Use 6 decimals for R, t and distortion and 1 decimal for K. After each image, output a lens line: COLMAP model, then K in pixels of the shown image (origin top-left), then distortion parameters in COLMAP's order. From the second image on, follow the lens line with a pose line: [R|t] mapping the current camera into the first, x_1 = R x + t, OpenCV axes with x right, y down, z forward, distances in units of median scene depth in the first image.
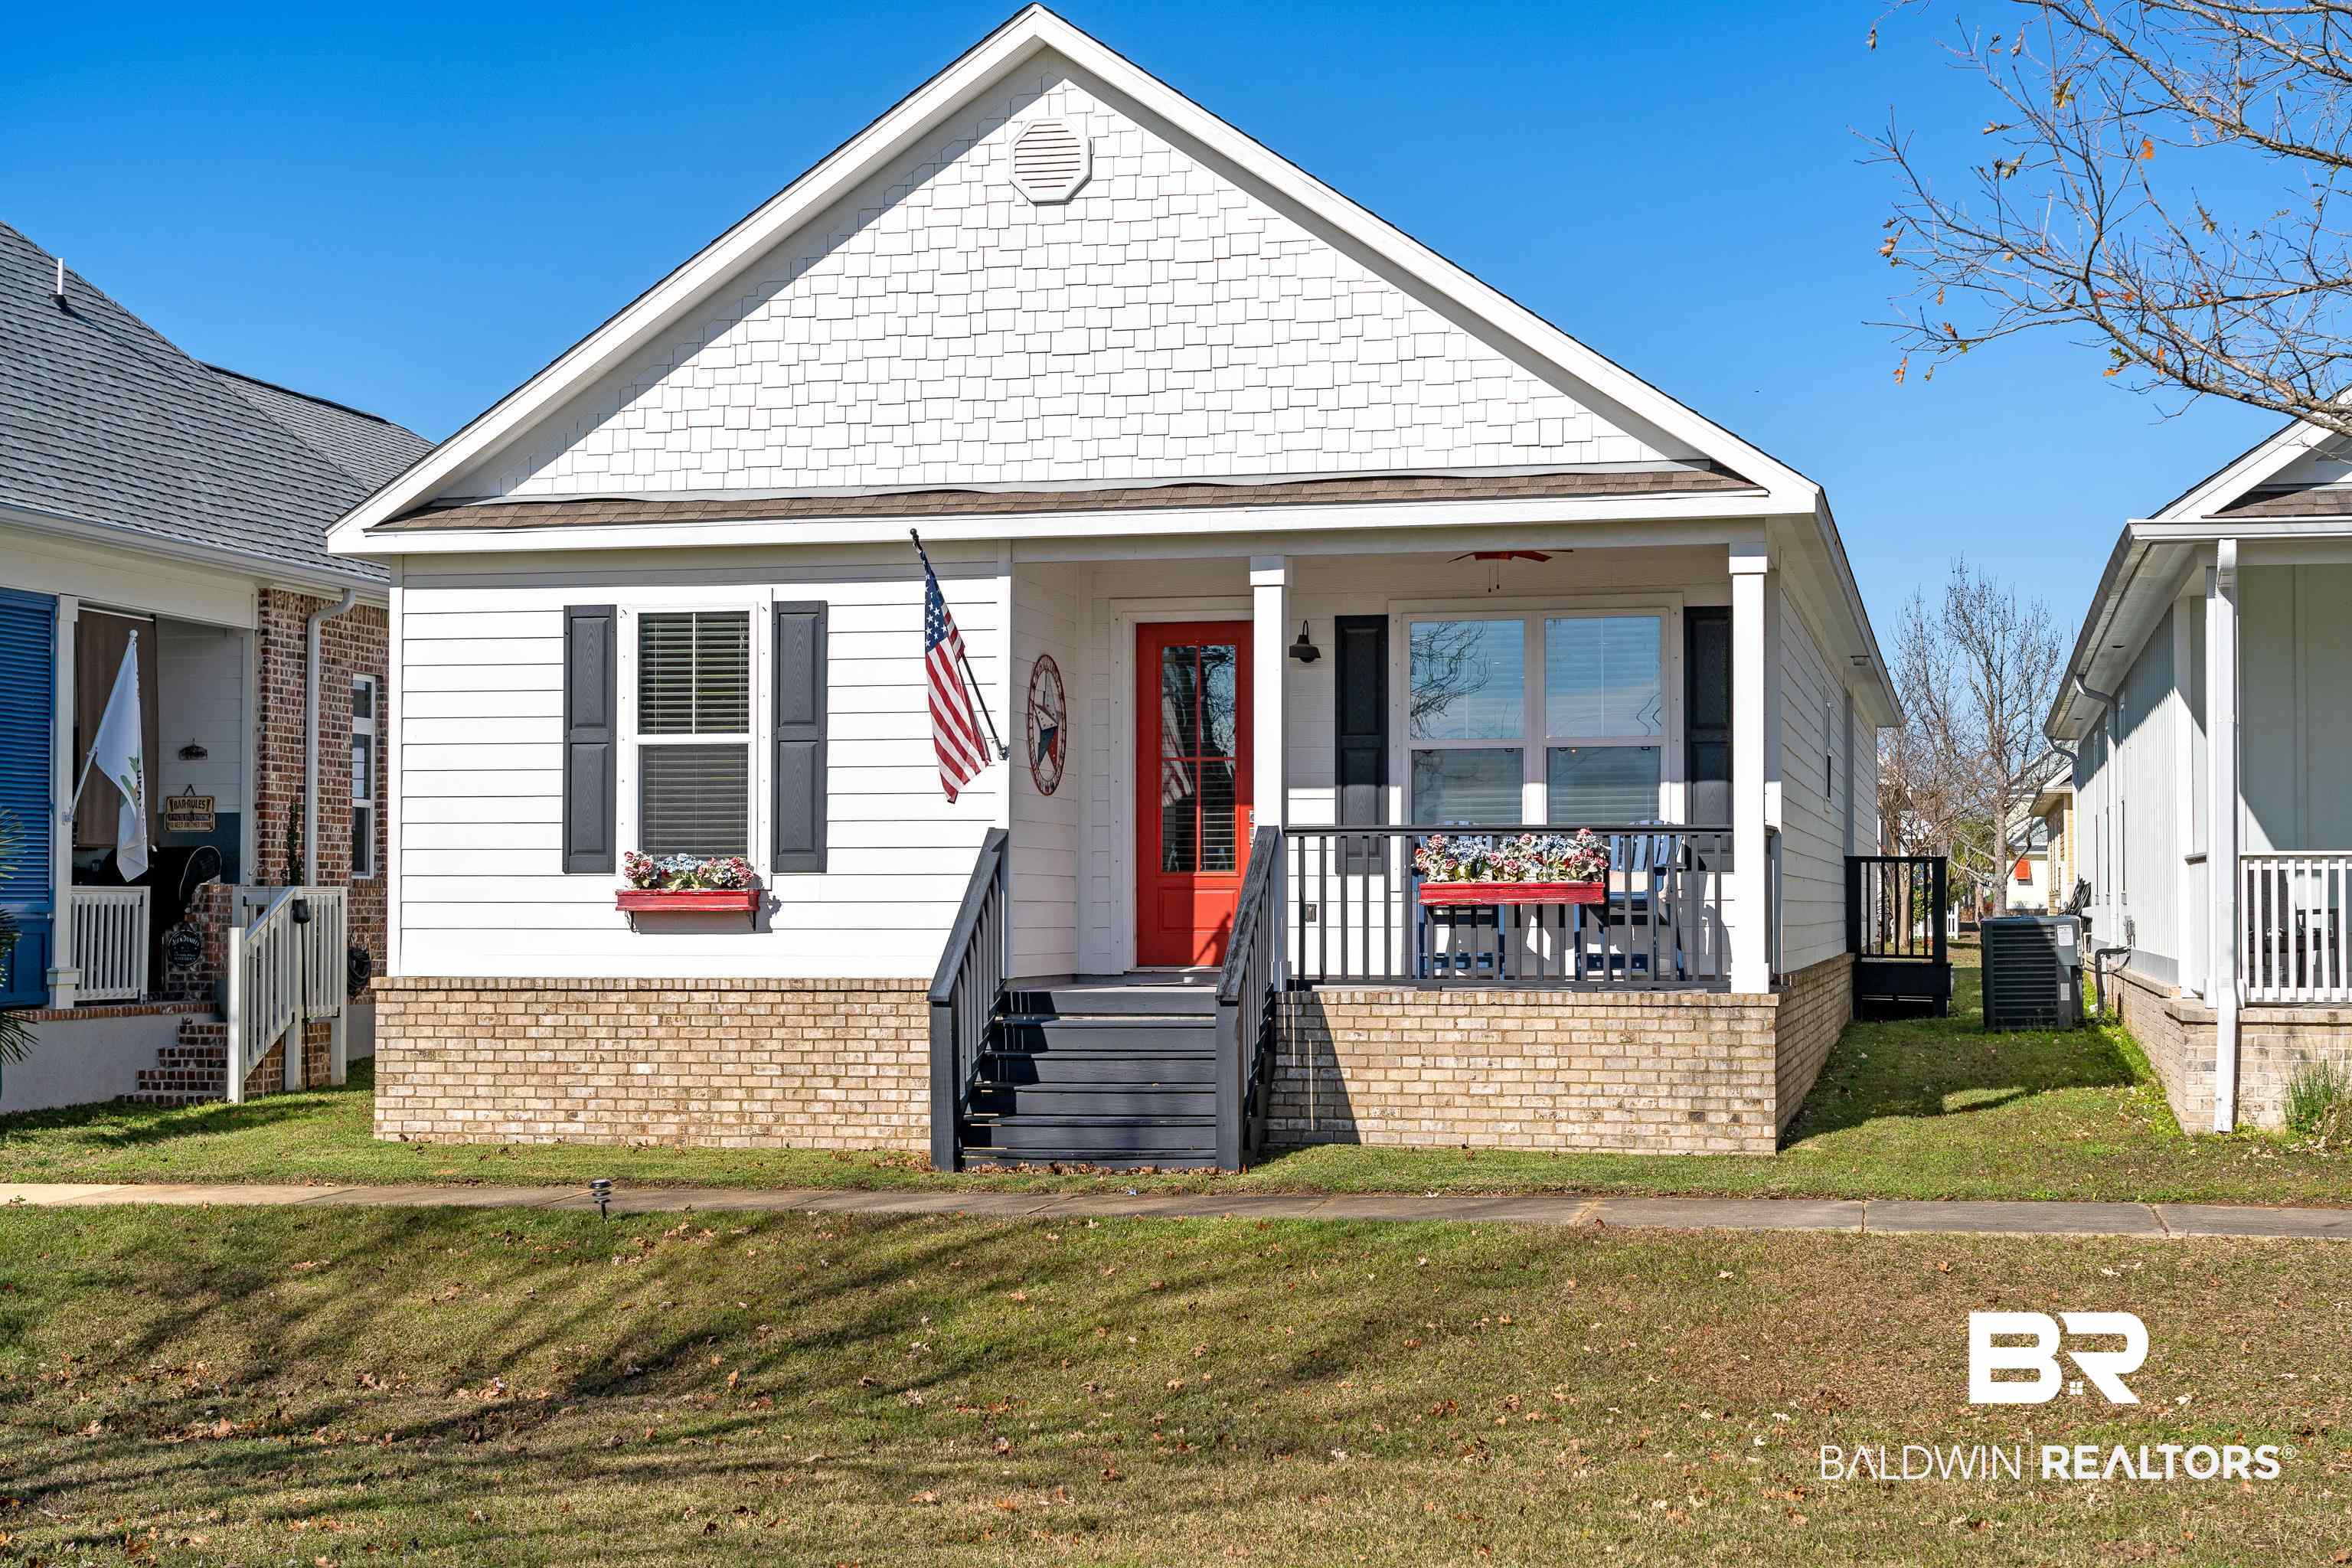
lens RADIAL K [[3399.5, 0, 1171.4], [0, 3399.5, 814.6], [0, 0, 1]] dist [-0.014231, 0.000000]
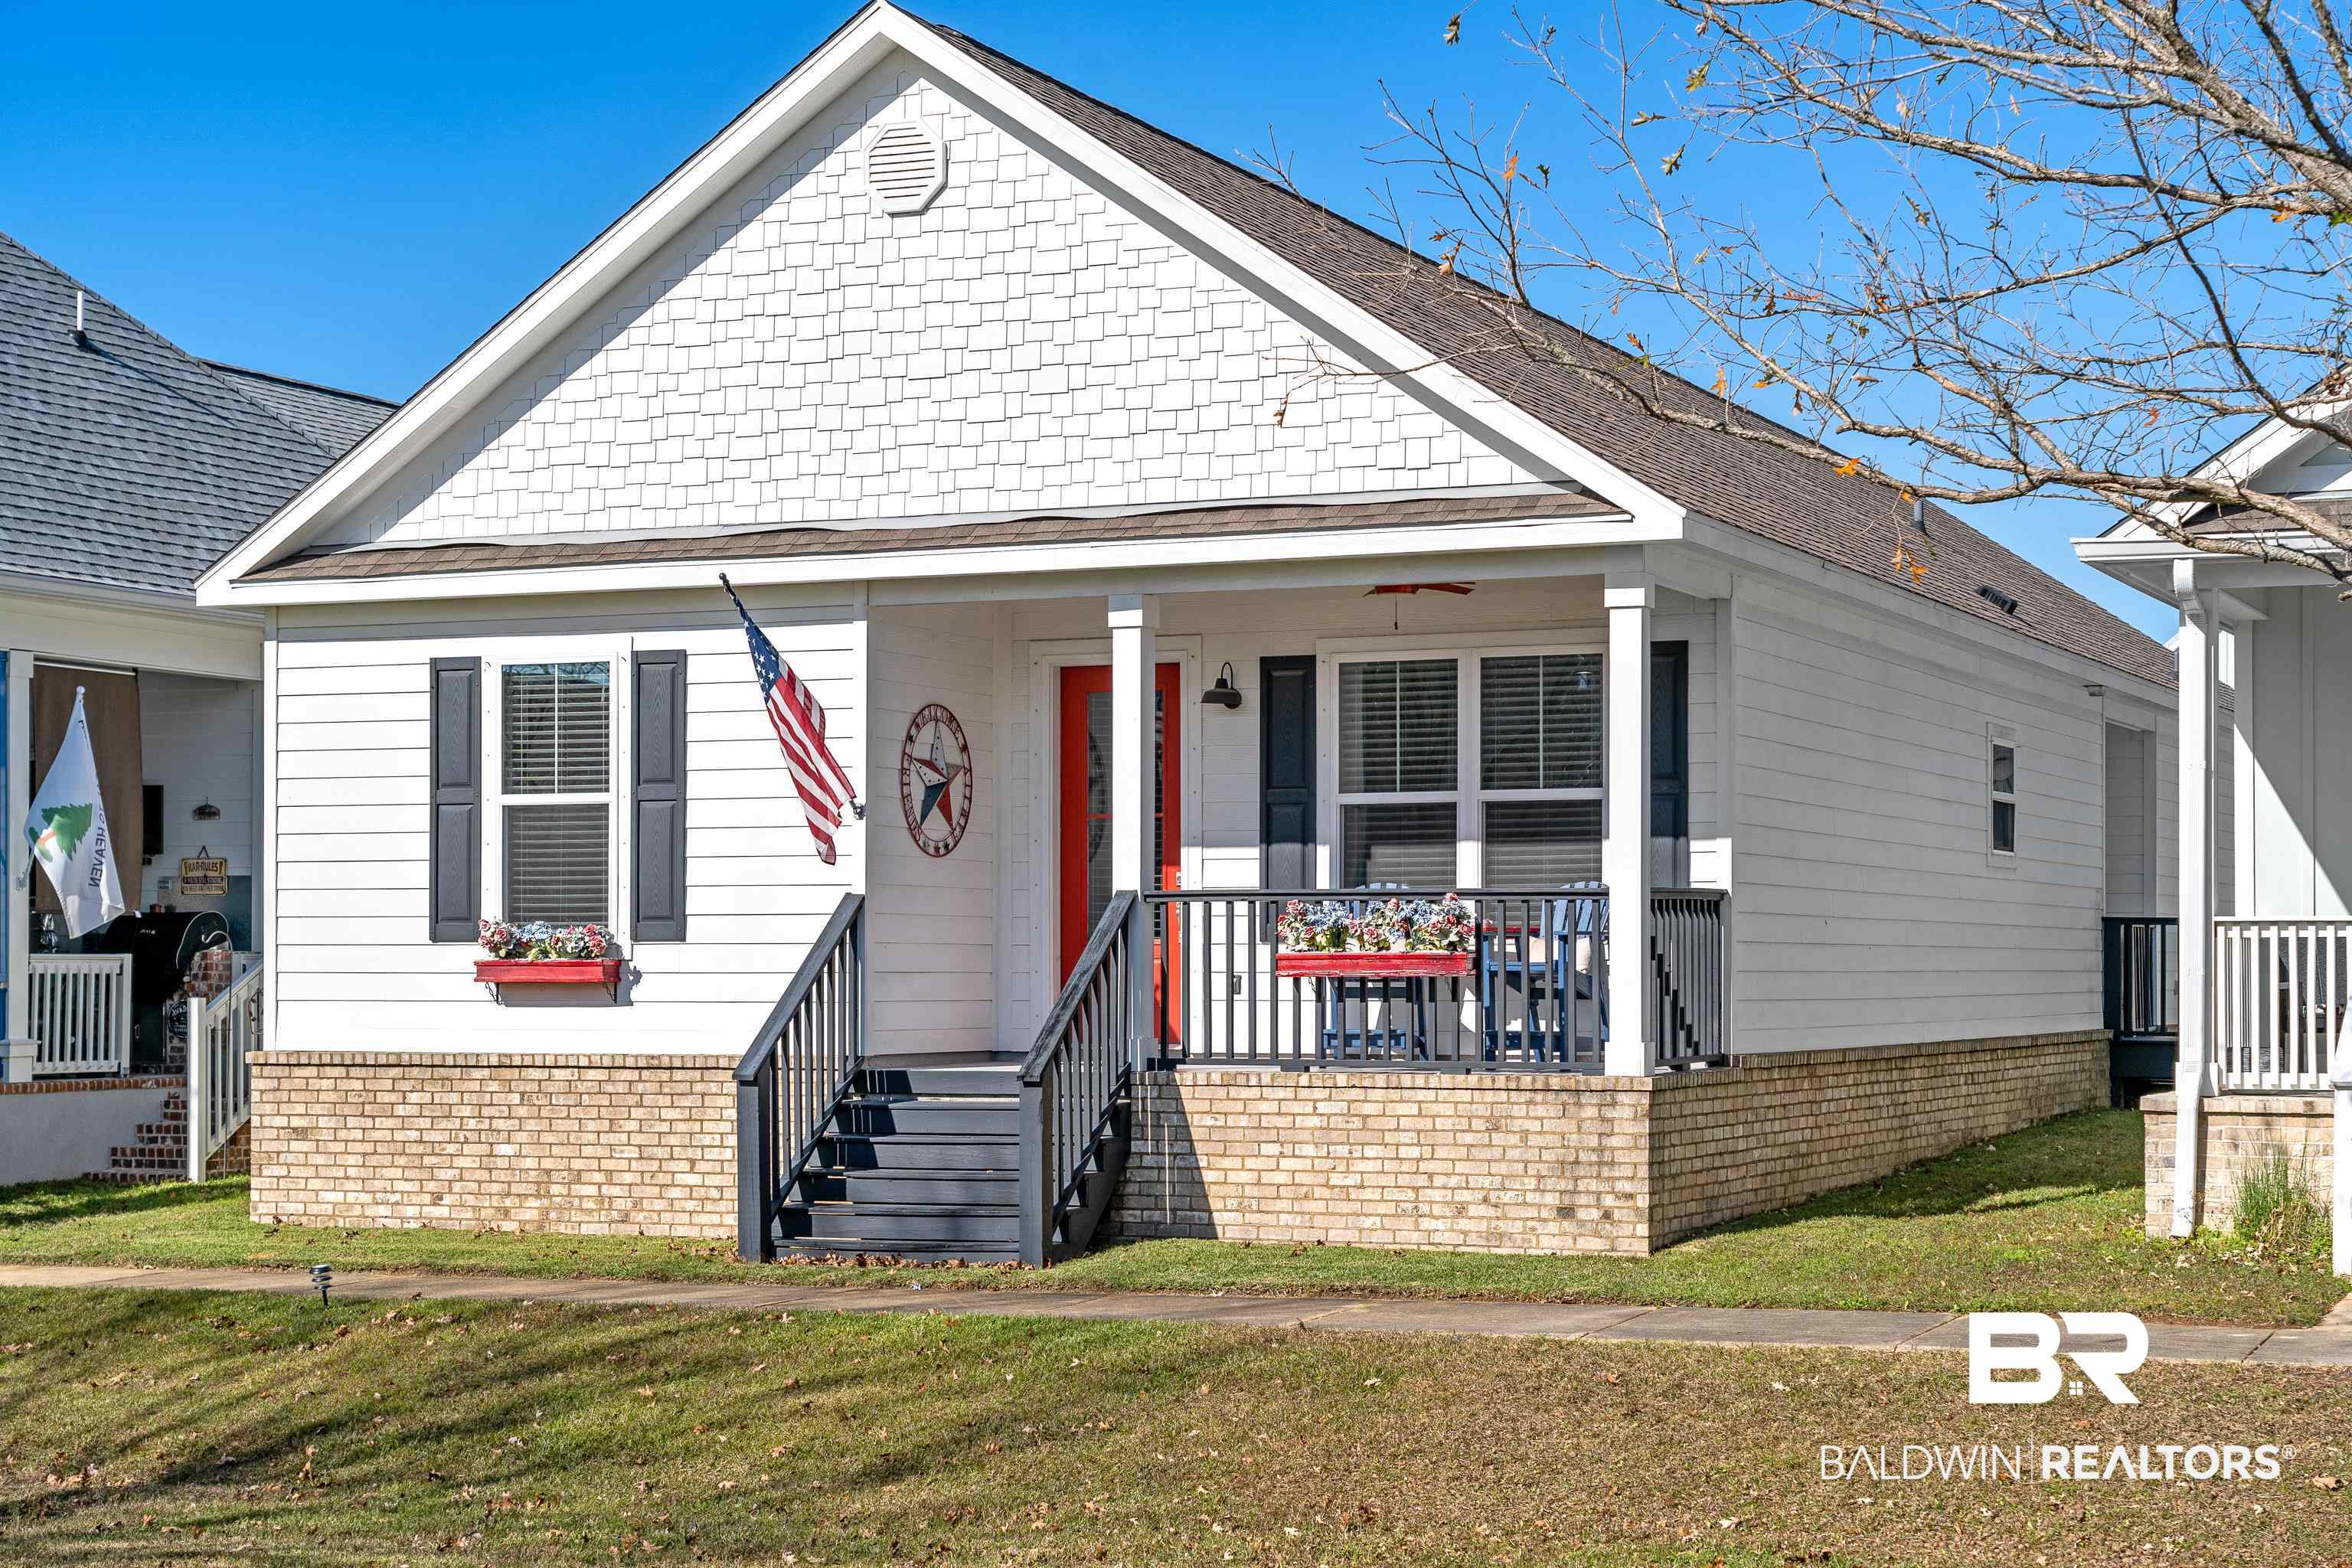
lens RADIAL K [[3928.8, 0, 1194.1], [0, 3928.8, 951.7], [0, 0, 1]] dist [-0.030059, 0.000000]
pose [[0.984840, -0.000290, -0.173465, 0.223297], [0.004322, 0.999729, 0.022867, -0.004177], [0.173412, -0.023270, 0.984574, -0.037141]]
